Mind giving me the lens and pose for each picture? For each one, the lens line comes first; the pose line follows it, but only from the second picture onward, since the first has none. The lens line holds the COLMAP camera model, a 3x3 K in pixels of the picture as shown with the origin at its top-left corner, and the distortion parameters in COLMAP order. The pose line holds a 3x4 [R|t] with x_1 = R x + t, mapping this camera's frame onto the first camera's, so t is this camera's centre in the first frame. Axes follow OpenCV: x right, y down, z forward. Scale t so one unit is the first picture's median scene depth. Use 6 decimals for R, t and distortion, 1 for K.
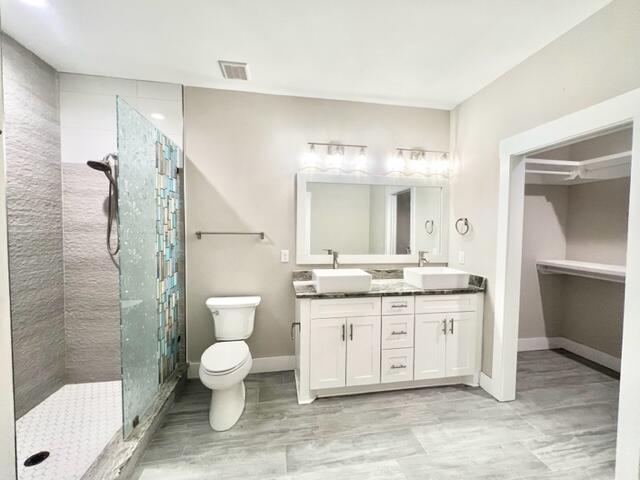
lens RADIAL K [[259.8, 0, 317.4], [0, 259.8, 238.6], [0, 0, 1]] dist [-0.000494, 0.000128]
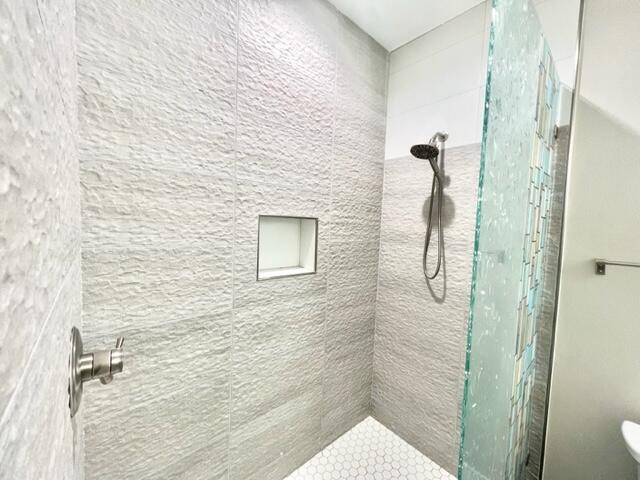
lens RADIAL K [[259.8, 0, 317.4], [0, 259.8, 238.6], [0, 0, 1]] dist [-0.000494, 0.000128]
pose [[0.518831, 0.055134, -0.853097, -0.359106], [-0.066615, 0.997491, 0.023952, -0.042861], [0.852277, 0.044402, 0.521202, 0.379198]]
